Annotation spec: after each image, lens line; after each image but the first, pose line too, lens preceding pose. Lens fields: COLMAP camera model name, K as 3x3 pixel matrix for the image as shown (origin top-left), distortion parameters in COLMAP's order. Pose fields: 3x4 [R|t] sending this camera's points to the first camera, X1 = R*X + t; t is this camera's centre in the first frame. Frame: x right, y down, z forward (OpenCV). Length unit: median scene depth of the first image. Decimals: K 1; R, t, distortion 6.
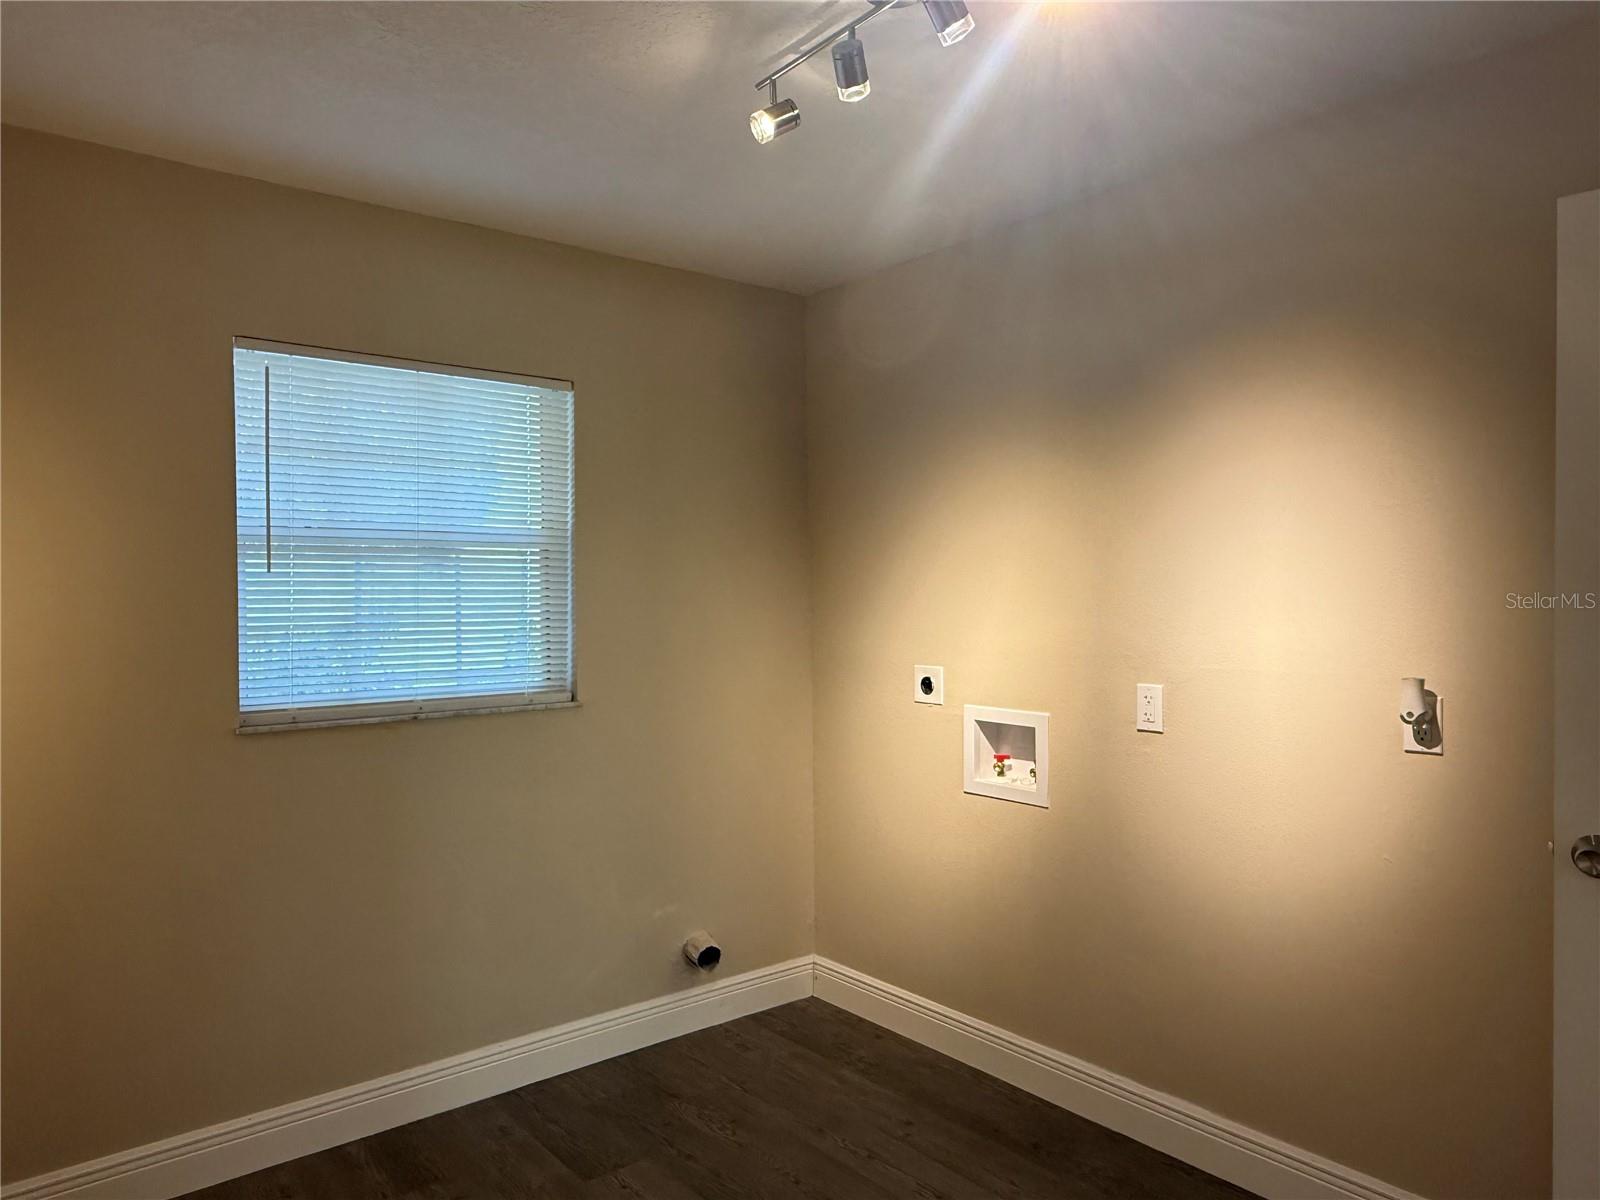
lens RADIAL K [[1056.0, 0, 783.0], [0, 1056.0, 600.3], [0, 0, 1]] dist [-0.003098, -0.000028]
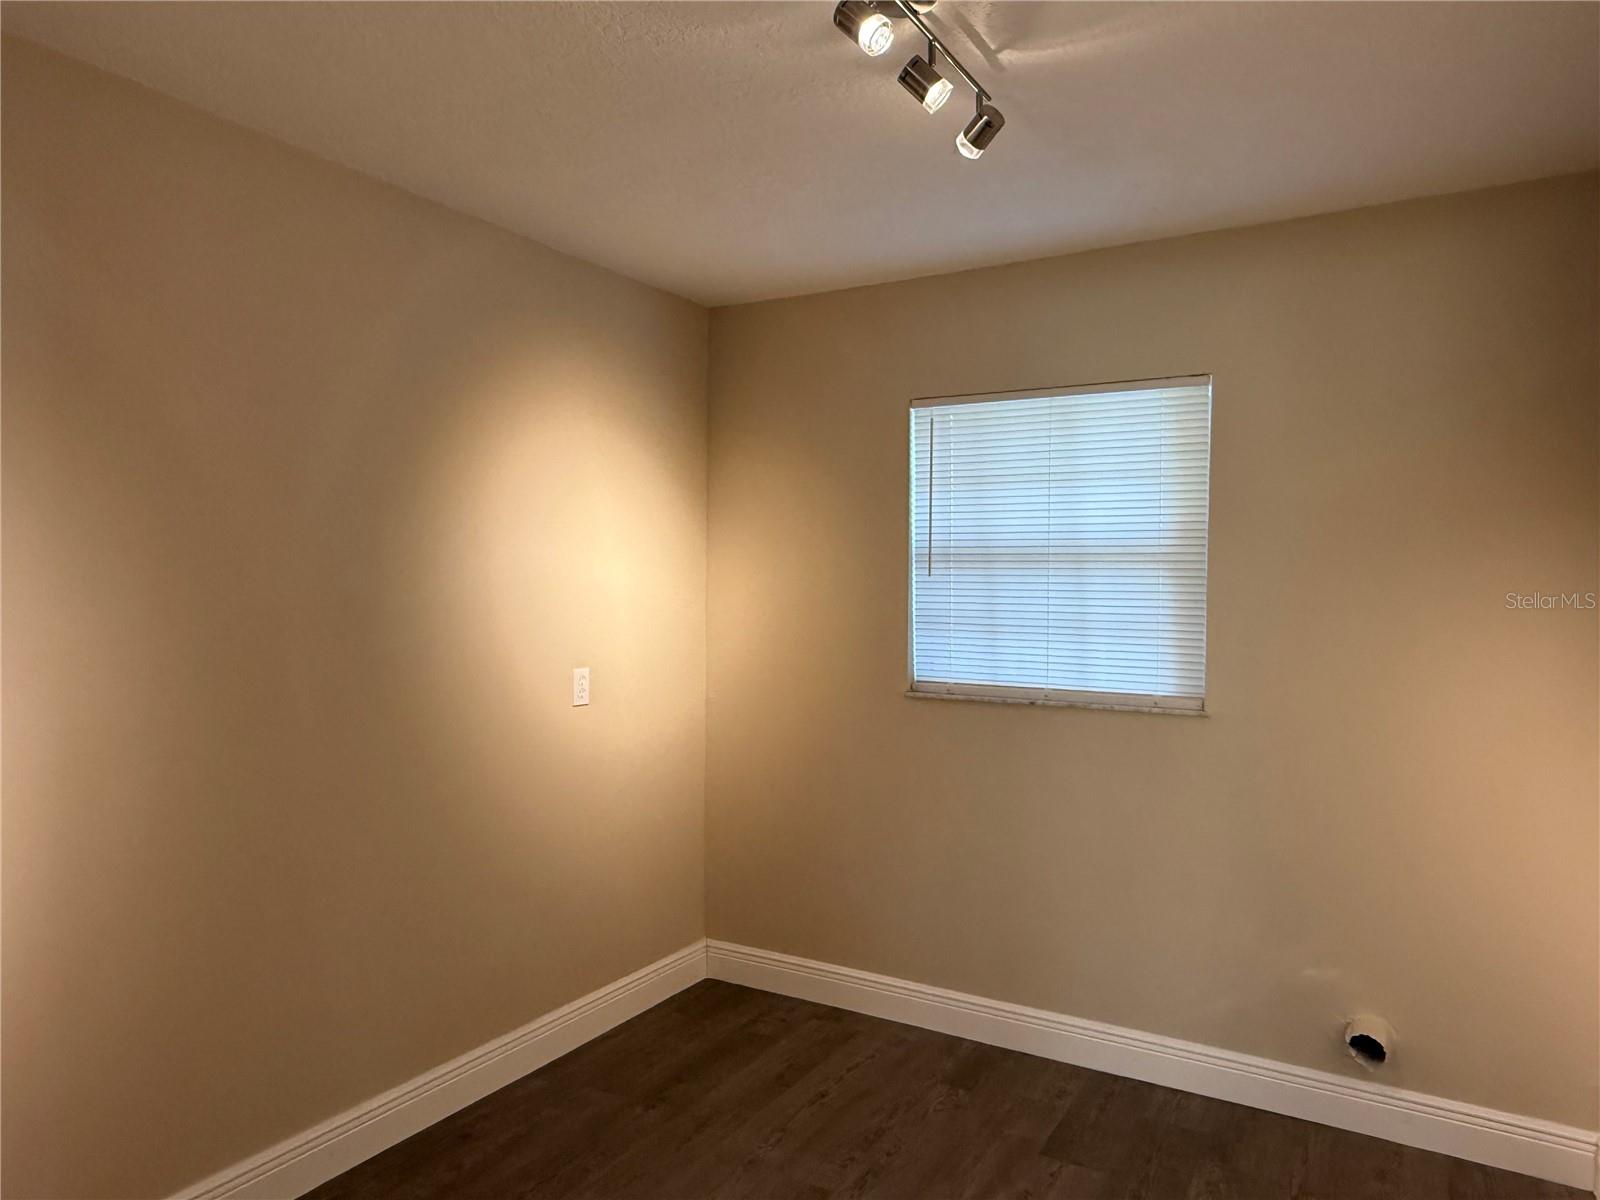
lens RADIAL K [[1056.0, 0, 783.0], [0, 1056.0, 600.3], [0, 0, 1]] dist [-0.003098, -0.000028]
pose [[0.346300, 0.026565, -0.937747, 0.604944], [-0.017064, 0.999612, 0.022017, -0.019741], [0.937968, 0.008377, 0.346619, 0.337817]]
